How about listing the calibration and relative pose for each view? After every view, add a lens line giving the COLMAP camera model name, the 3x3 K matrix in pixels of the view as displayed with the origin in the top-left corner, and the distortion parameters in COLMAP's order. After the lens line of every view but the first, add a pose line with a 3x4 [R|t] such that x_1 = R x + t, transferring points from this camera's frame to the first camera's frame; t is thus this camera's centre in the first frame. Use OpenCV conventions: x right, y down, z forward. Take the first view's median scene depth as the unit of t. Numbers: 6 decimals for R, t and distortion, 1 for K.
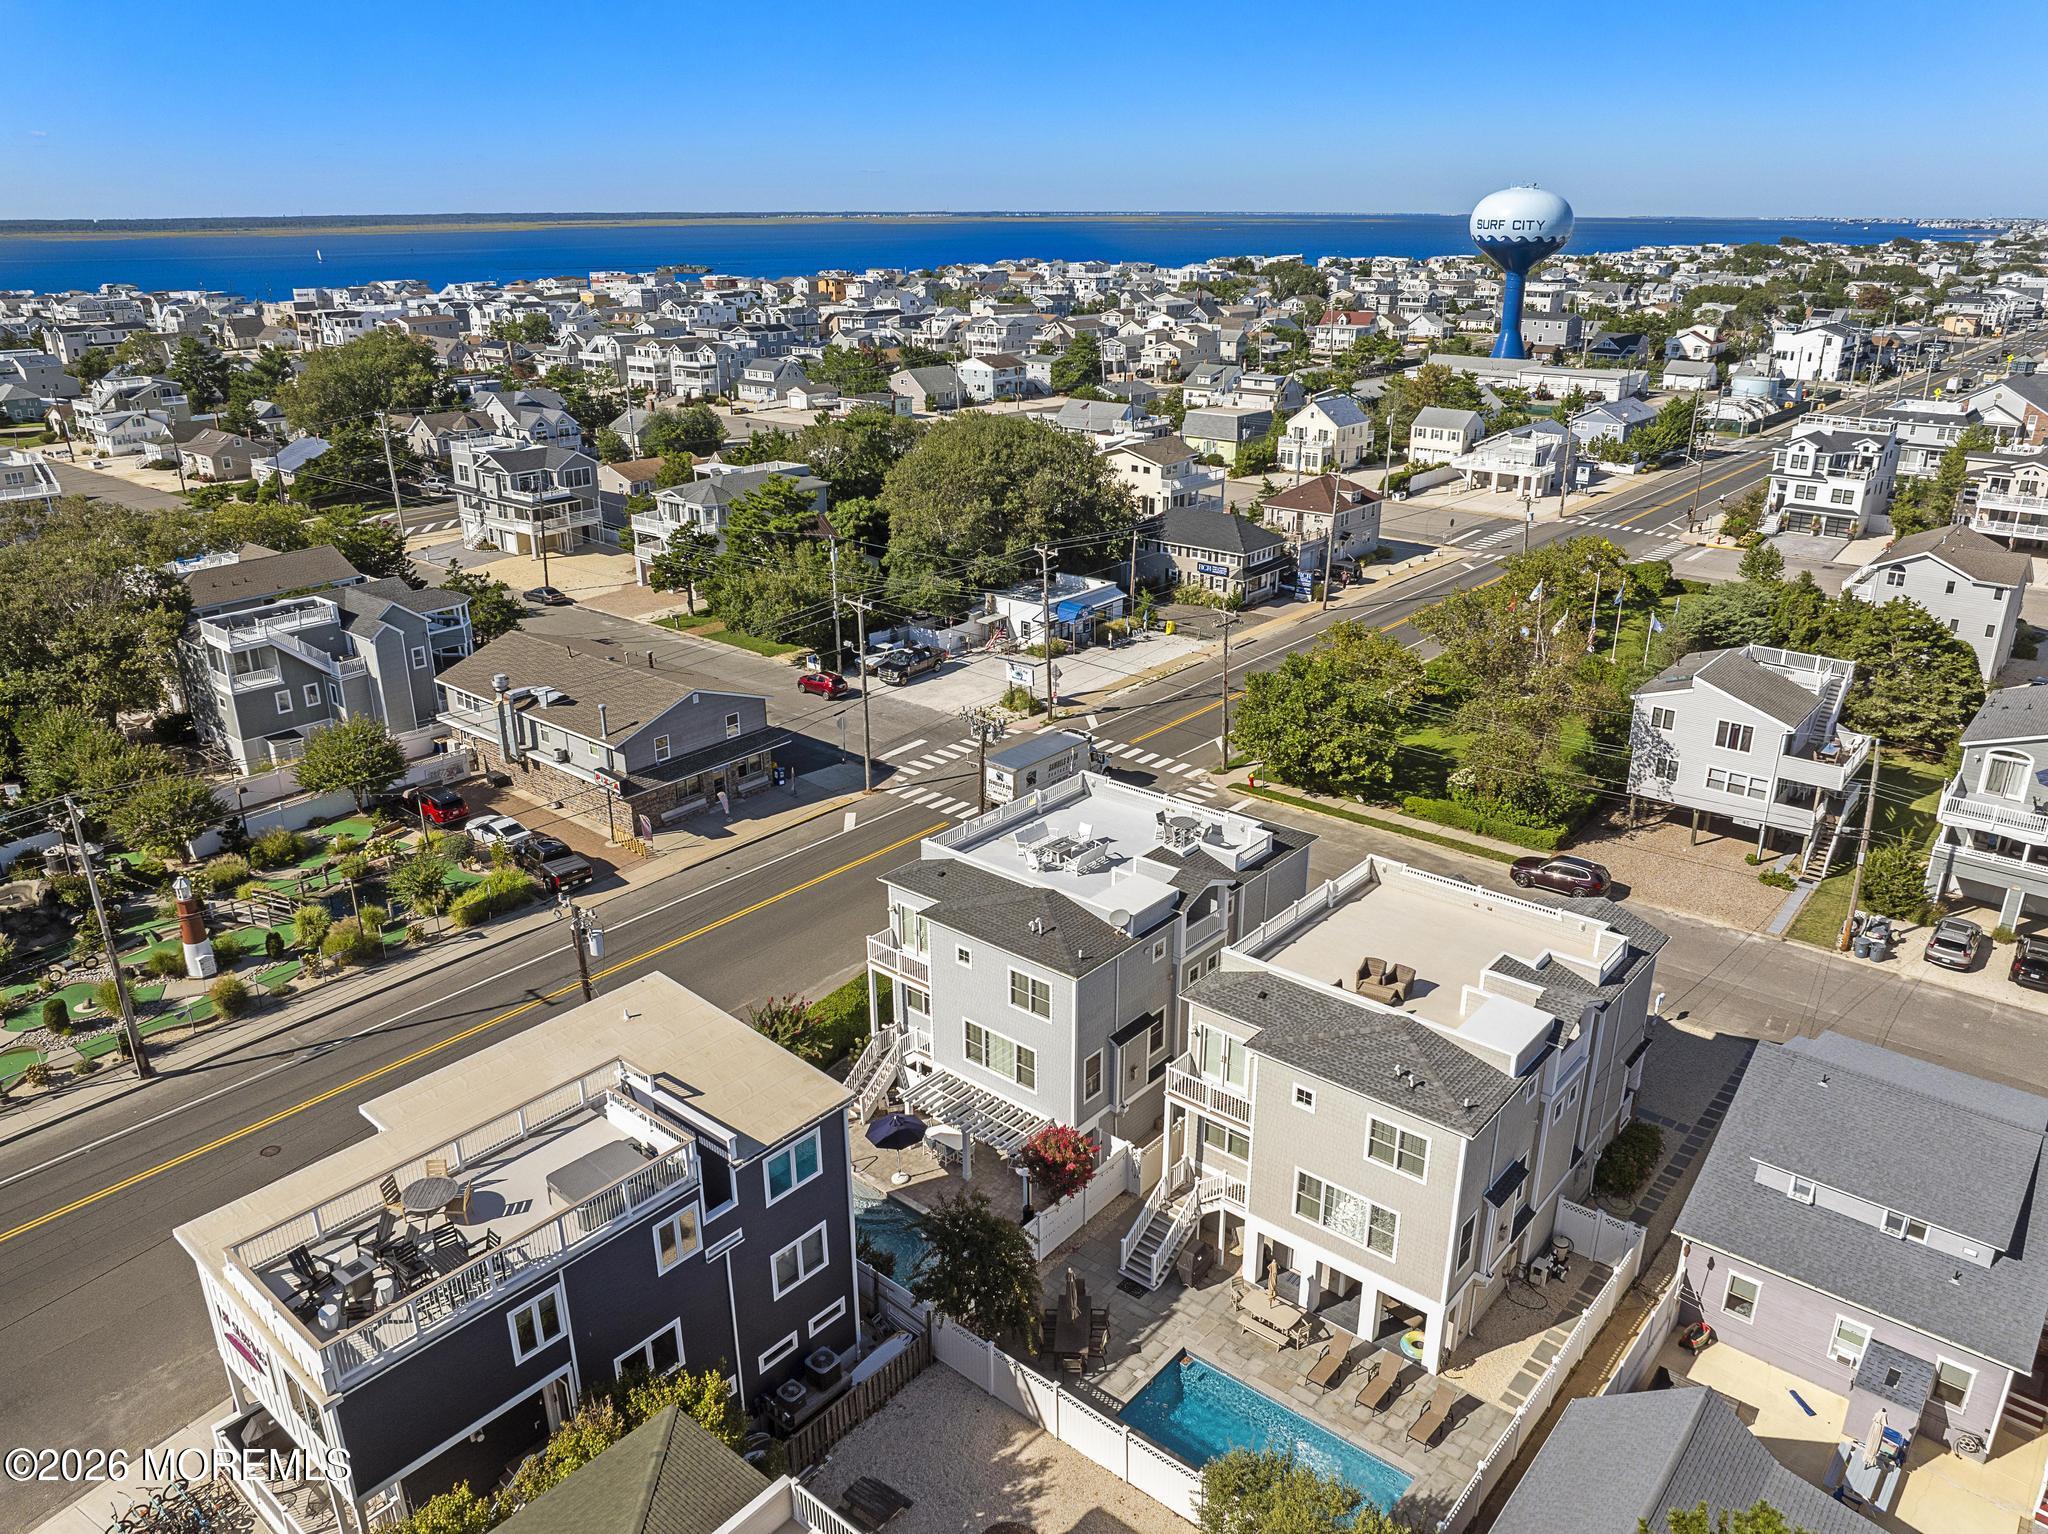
lens RADIAL K [[1448.4, 0, 1034.6], [0, 1448.4, 761.7], [0, 0, 1]] dist [-0.032989, 0.000360]
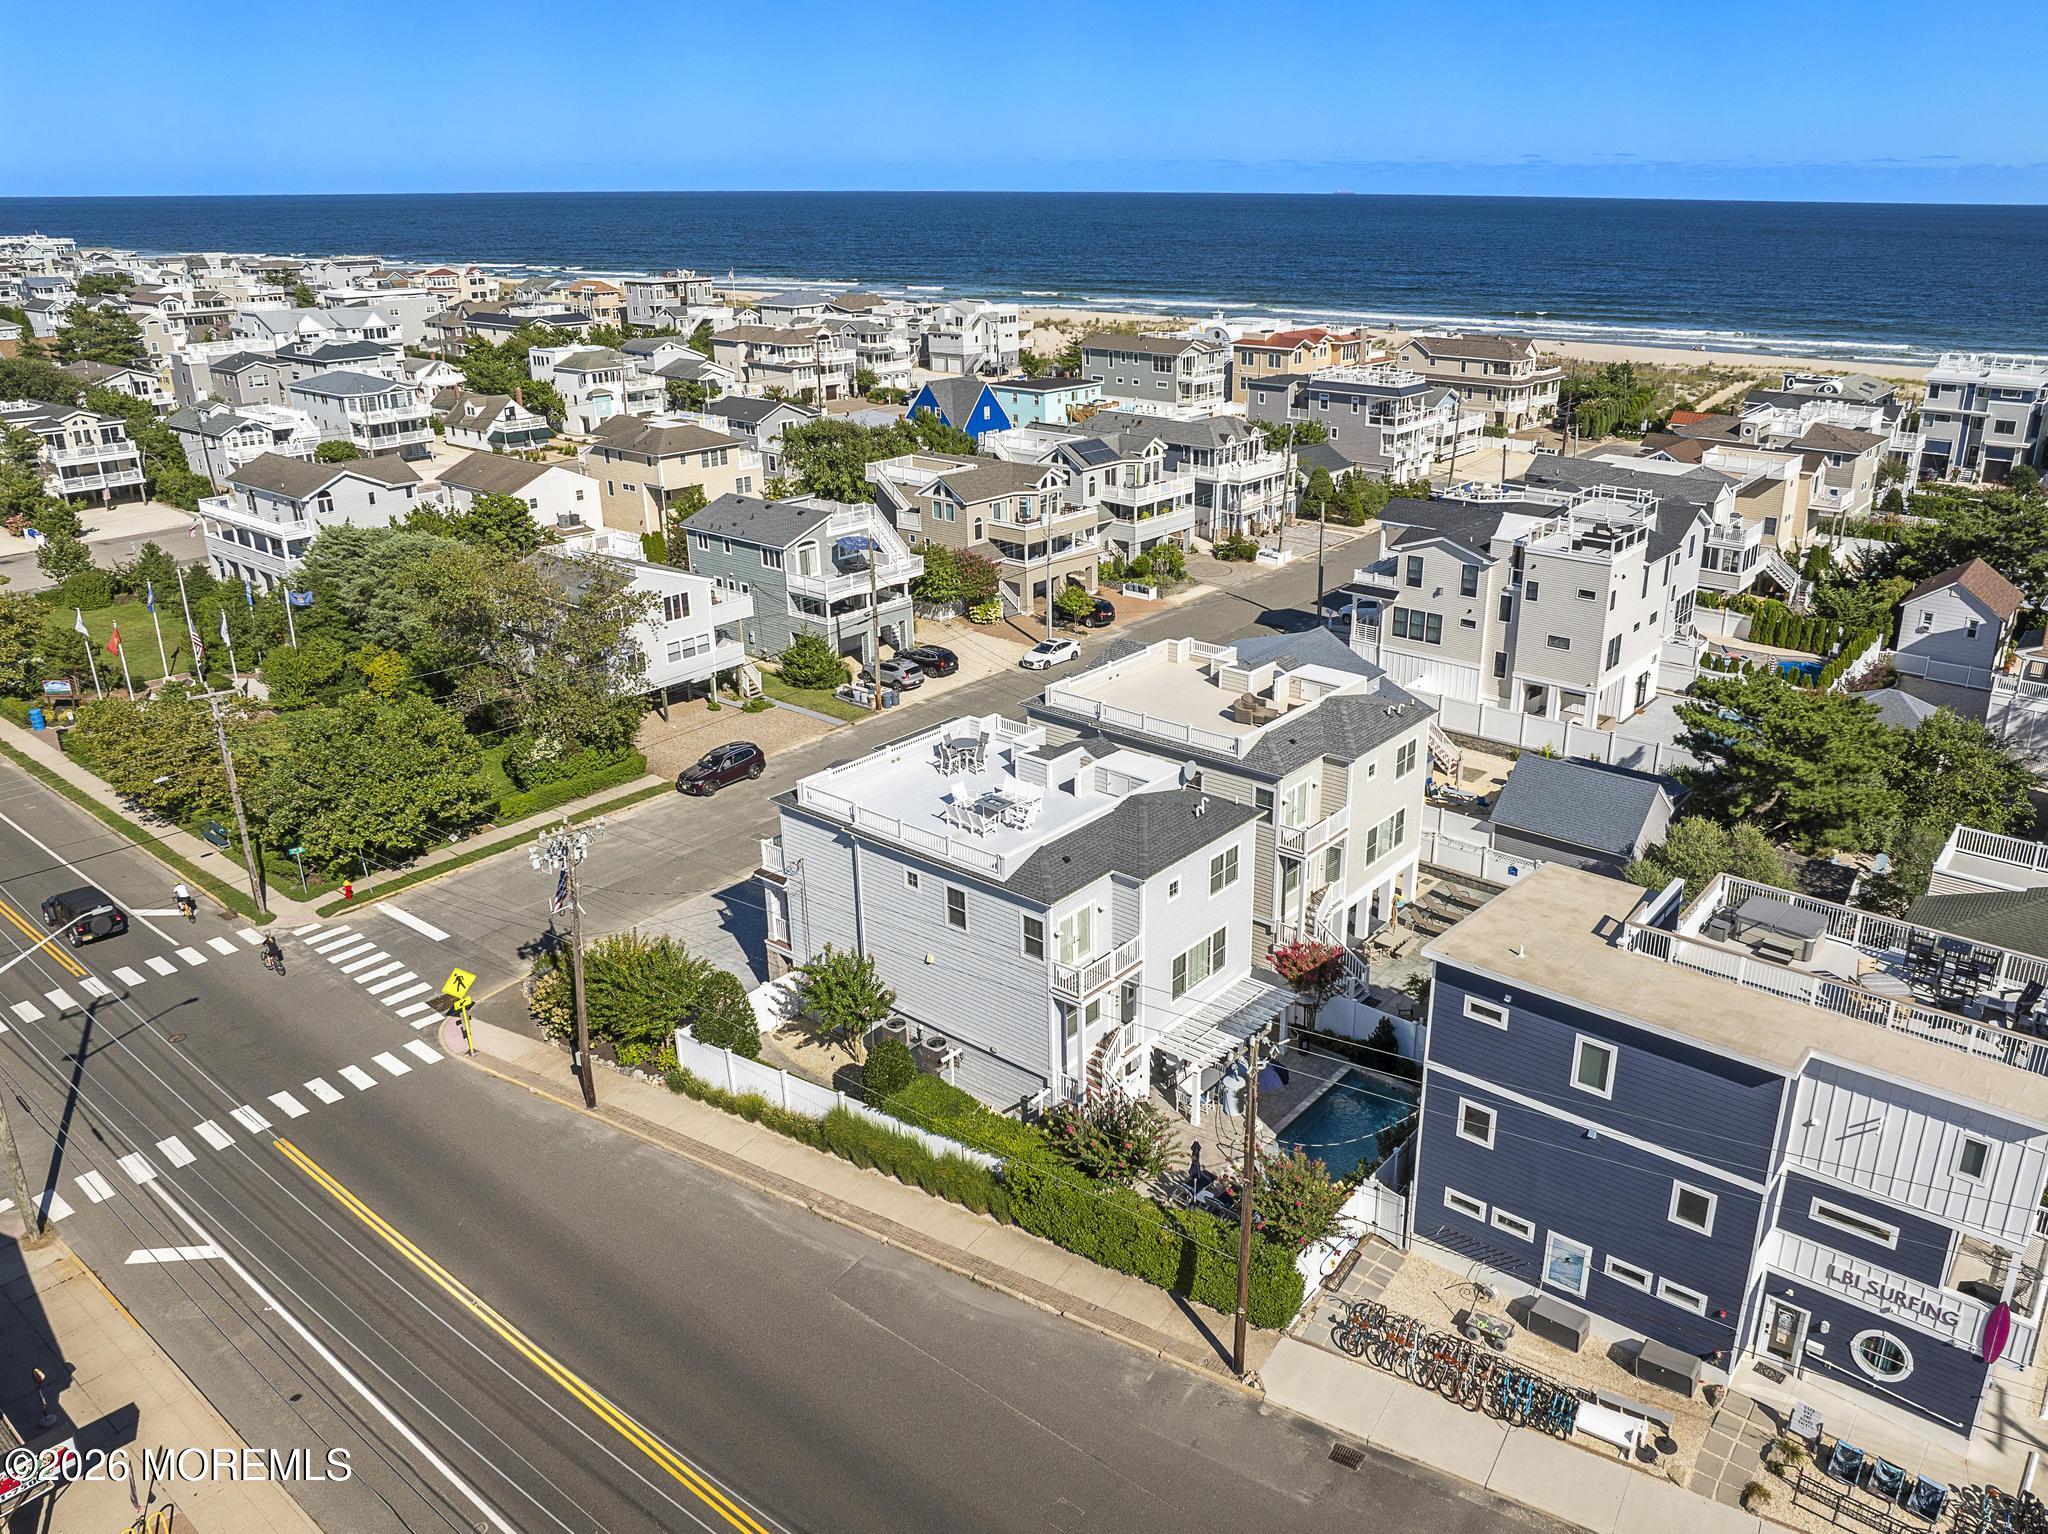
lens RADIAL K [[1501.8, 0, 1117.7], [0, 1501.8, 775.1], [0, 0, 1]] dist [-0.036796, -0.006916]
pose [[-0.040545, -0.366428, 0.929562, -0.583444], [0.349483, 0.866363, 0.356759, -0.181842], [-0.936065, 0.339331, 0.092933, 0.580561]]
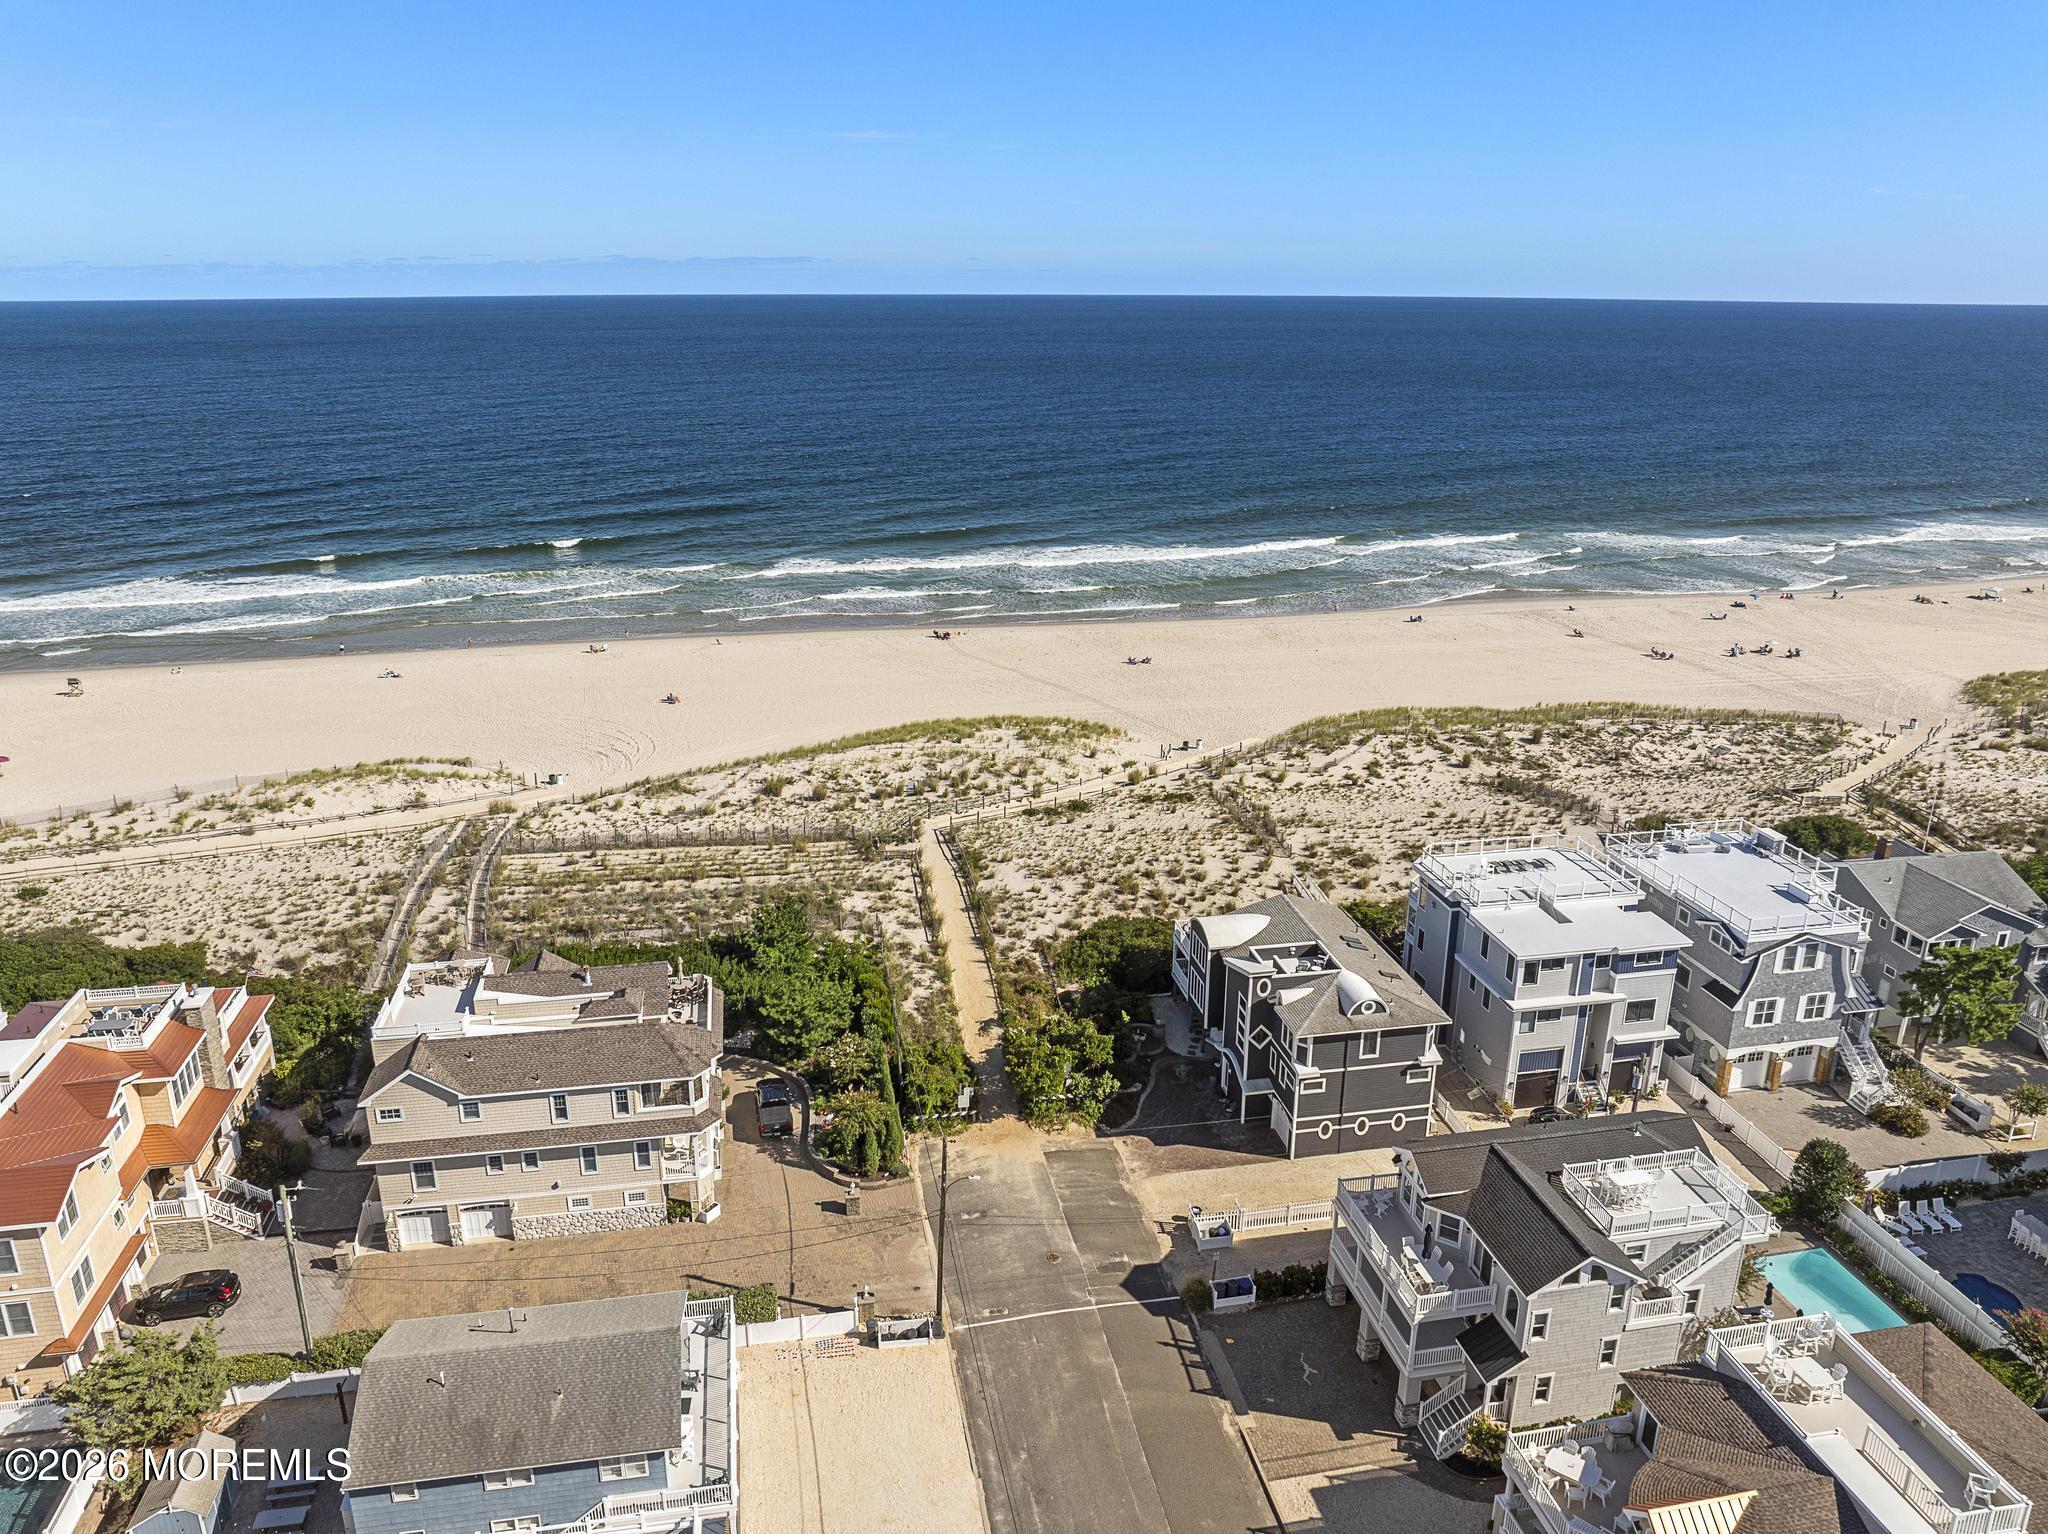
lens RADIAL K [[1411.3, 0, 1016.6], [0, 1411.3, 728.1], [0, 0, 1]] dist [-0.029542, -0.000016]
pose [[-0.770958, -0.192503, 0.607096, 1.011149], [0.223674, 0.810667, 0.541099, -0.310962], [-0.596316, 0.552957, -0.581933, 0.299582]]
